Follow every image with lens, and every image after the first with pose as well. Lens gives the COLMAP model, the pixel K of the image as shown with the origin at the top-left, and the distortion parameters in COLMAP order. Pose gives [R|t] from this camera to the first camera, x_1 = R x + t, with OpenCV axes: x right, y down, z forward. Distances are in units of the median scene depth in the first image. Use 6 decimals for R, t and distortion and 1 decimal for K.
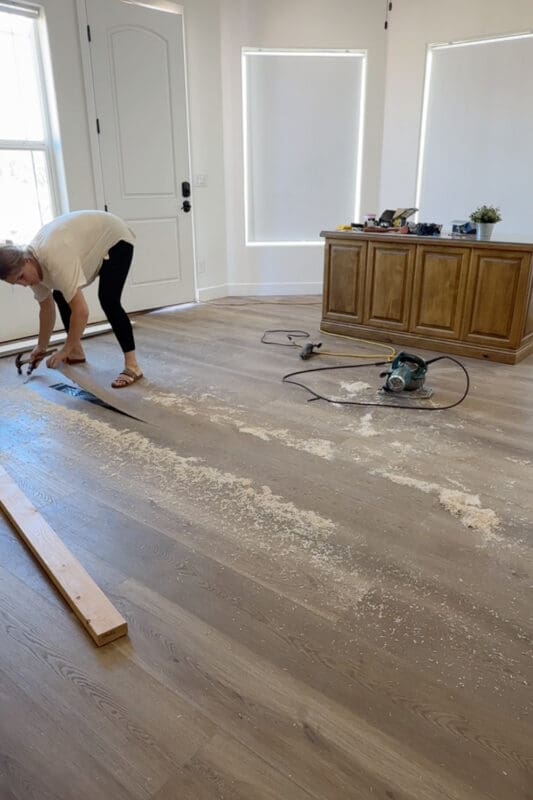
lens RADIAL K [[585.1, 0, 265.4], [0, 585.1, 409.2], [0, 0, 1]] dist [0.014020, -0.007665]
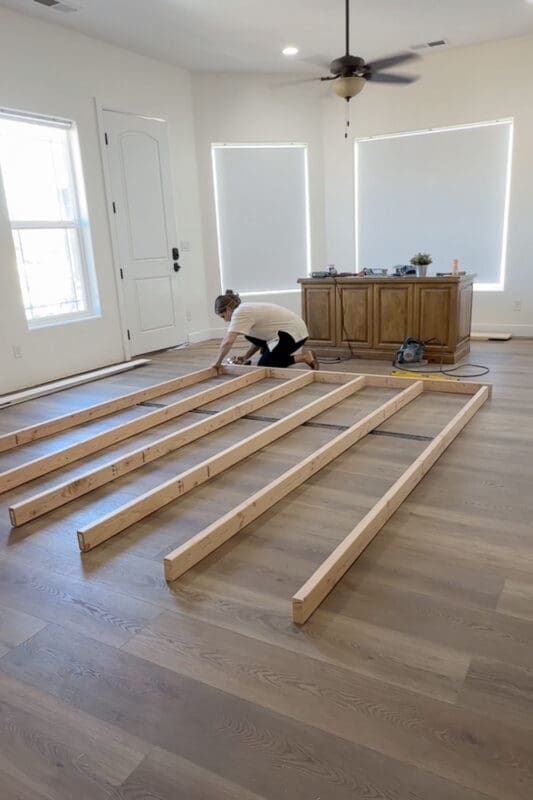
lens RADIAL K [[585.1, 0, 269.5], [0, 585.1, 410.3], [0, 0, 1]] dist [0.014020, -0.007665]
pose [[0.985316, -0.088121, 0.146244, -0.187344], [0.101483, 0.991064, -0.086565, 0.094541], [-0.137309, 0.100136, 0.985454, -0.251130]]
